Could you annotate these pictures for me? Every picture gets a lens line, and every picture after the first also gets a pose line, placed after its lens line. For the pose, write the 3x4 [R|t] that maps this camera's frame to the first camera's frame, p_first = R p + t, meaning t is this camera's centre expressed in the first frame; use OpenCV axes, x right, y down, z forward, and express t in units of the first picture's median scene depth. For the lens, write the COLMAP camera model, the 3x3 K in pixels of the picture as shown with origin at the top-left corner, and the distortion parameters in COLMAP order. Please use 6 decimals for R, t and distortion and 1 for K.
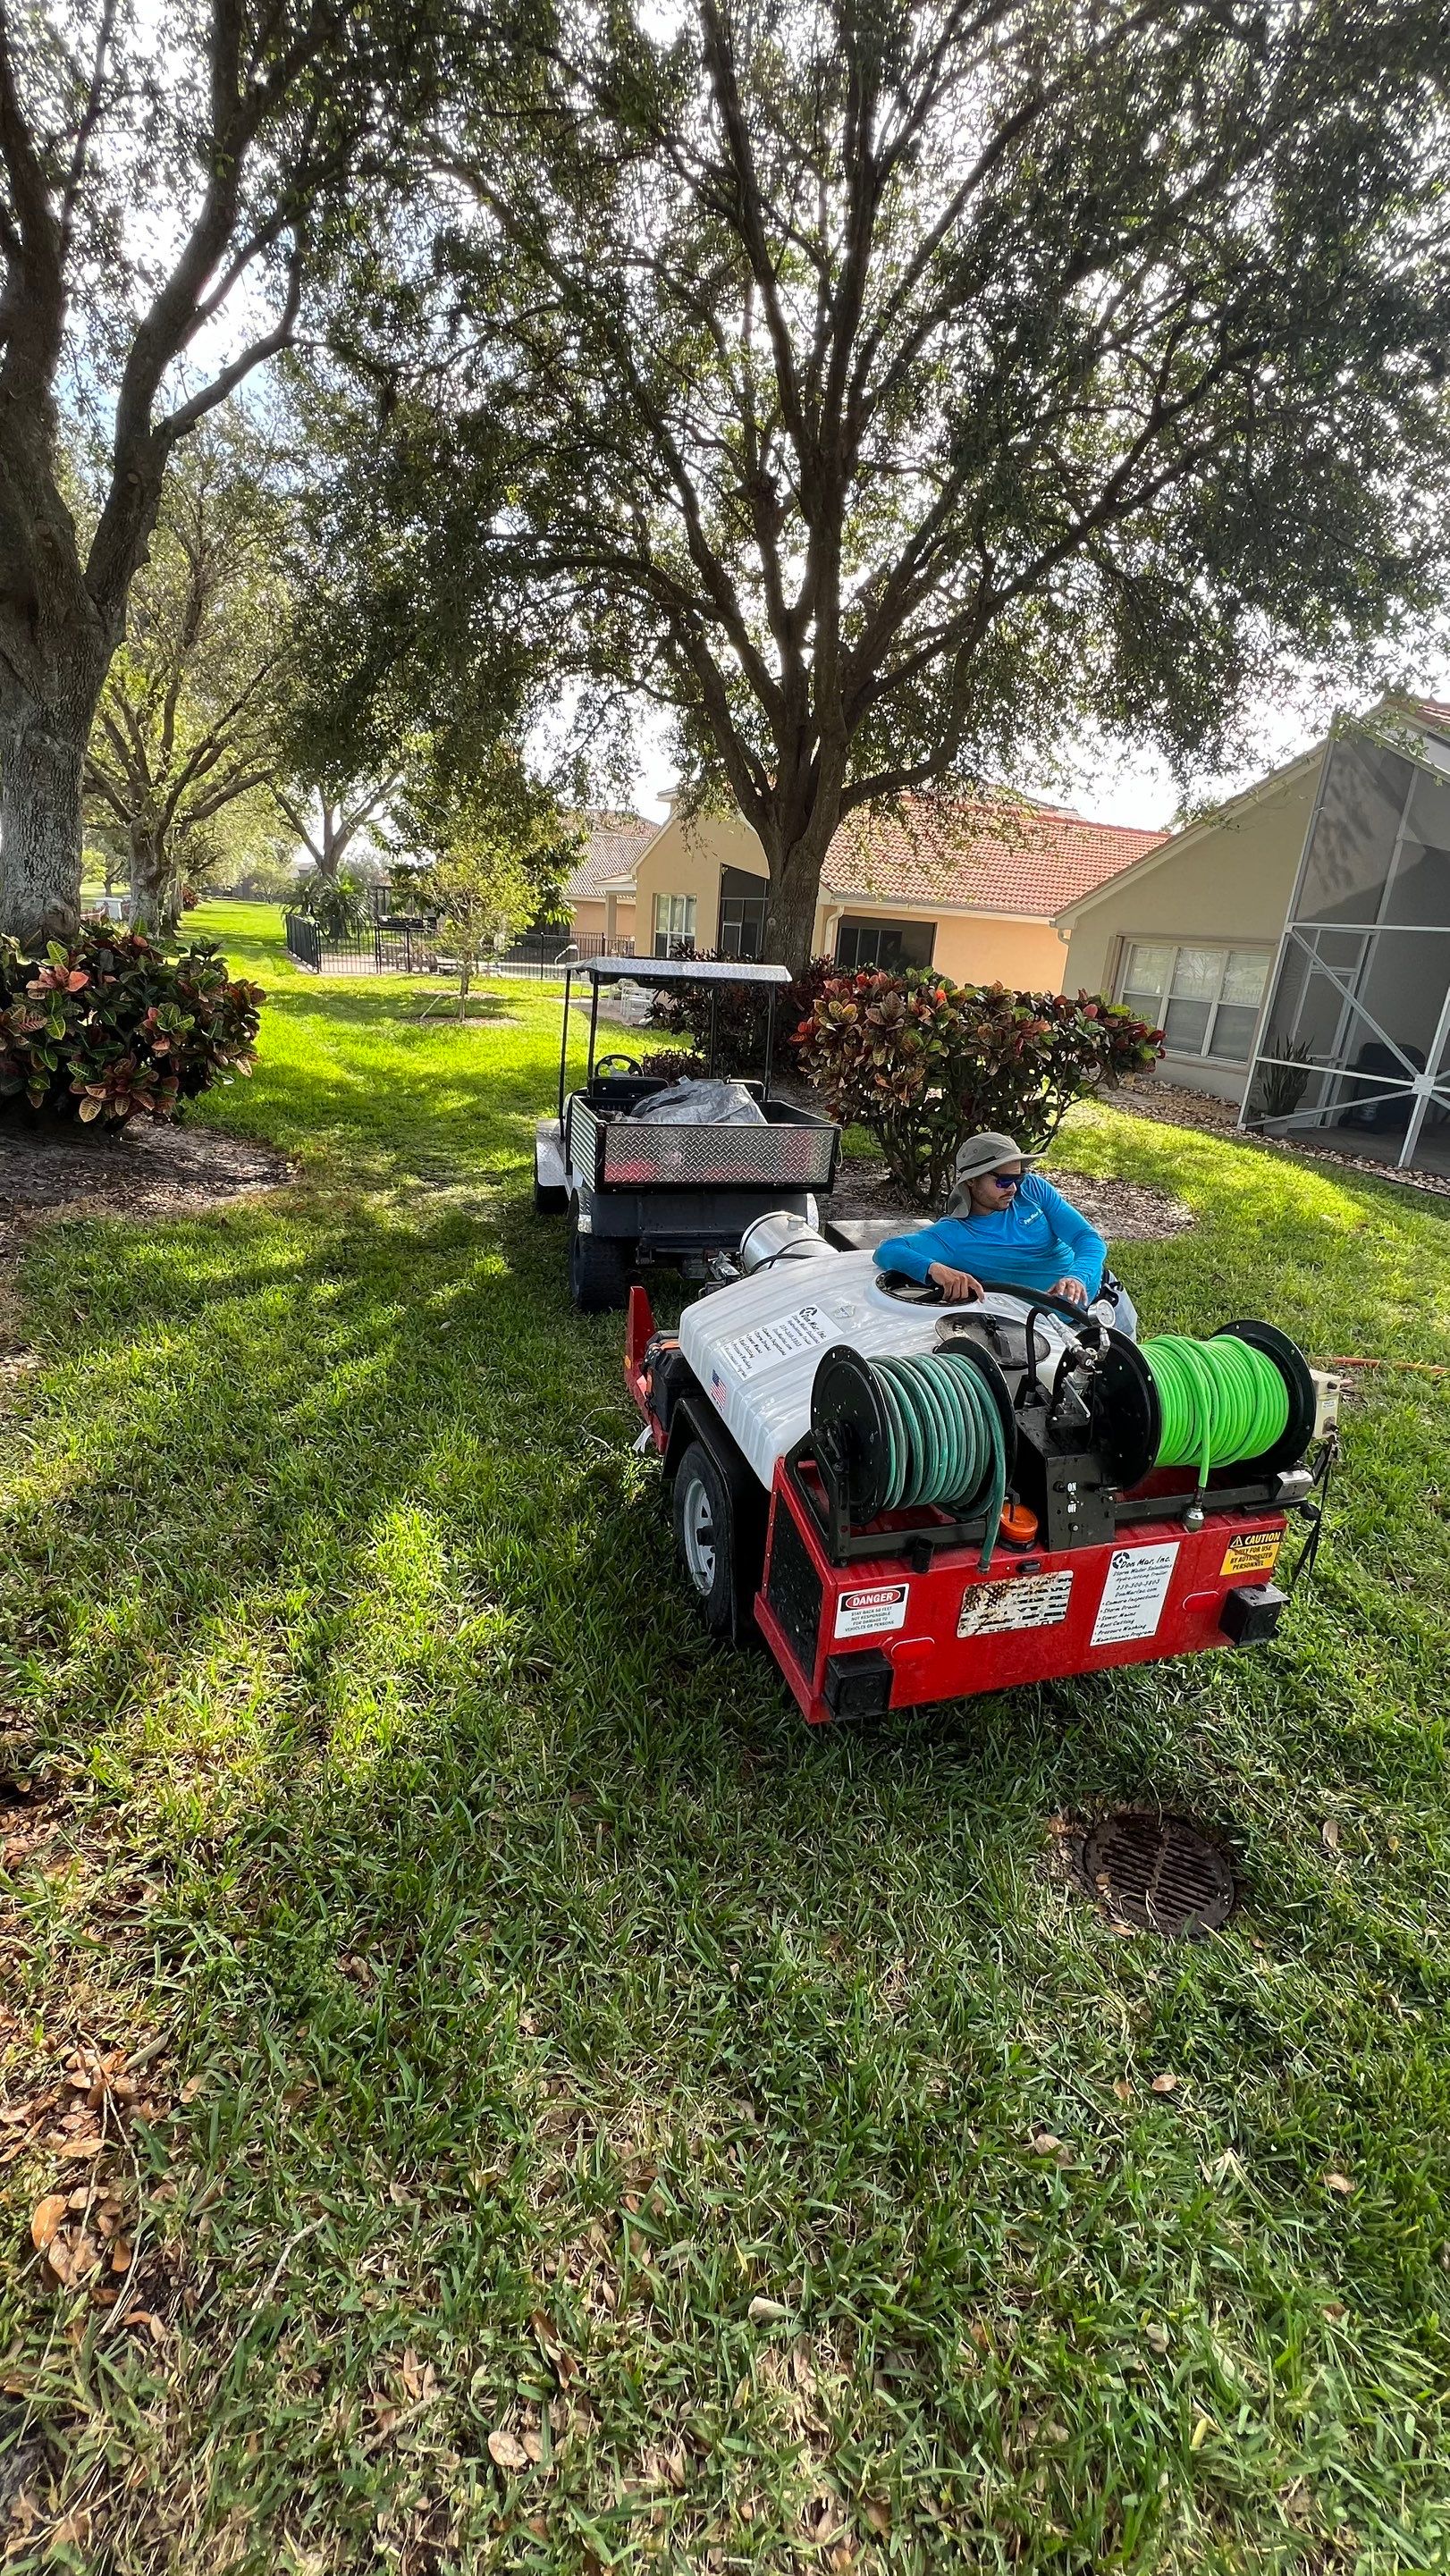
lens RADIAL K [[1024.3, 0, 725.0], [0, 1024.3, 1288.0], [0, 0, 1]] dist [-0.003484, 0.000969]
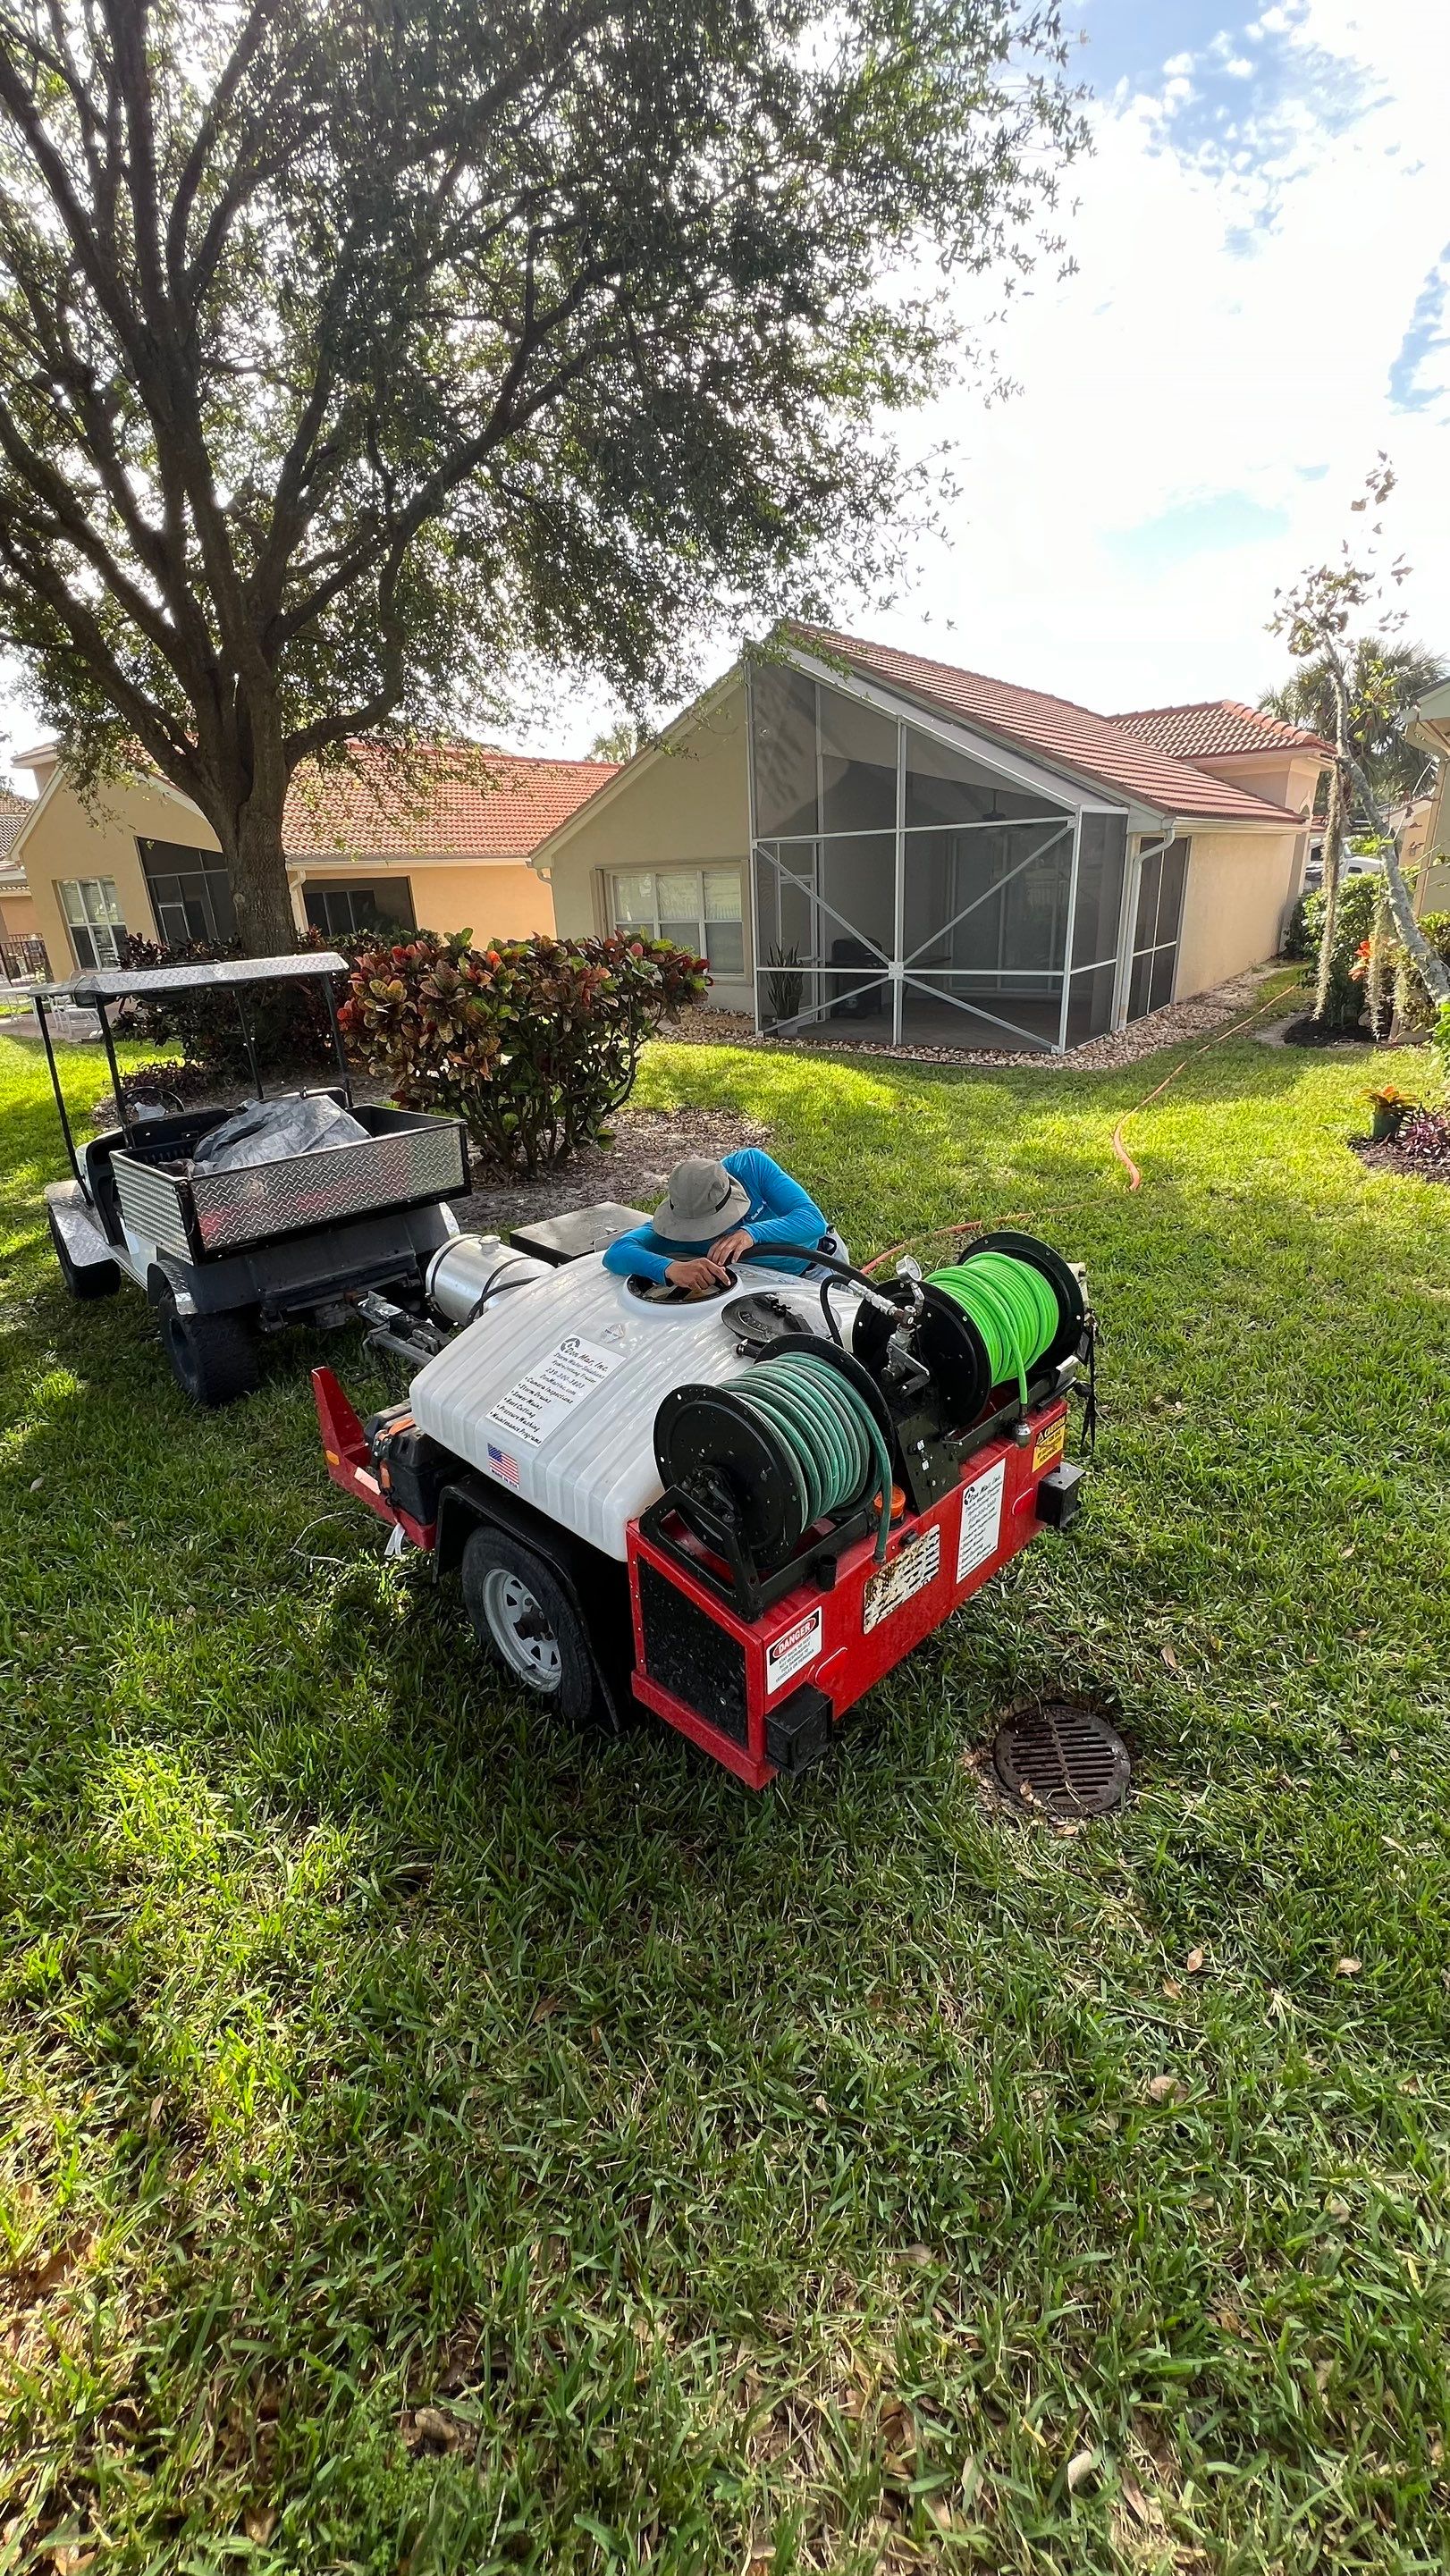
lens RADIAL K [[1024.3, 0, 725.0], [0, 1024.3, 1288.0], [0, 0, 1]] dist [-0.003484, 0.000969]
pose [[0.872986, -0.276493, 0.401805, -0.085625], [0.257190, 0.960915, 0.102445, -0.047833], [-0.414426, 0.013907, 0.909977, 0.083548]]
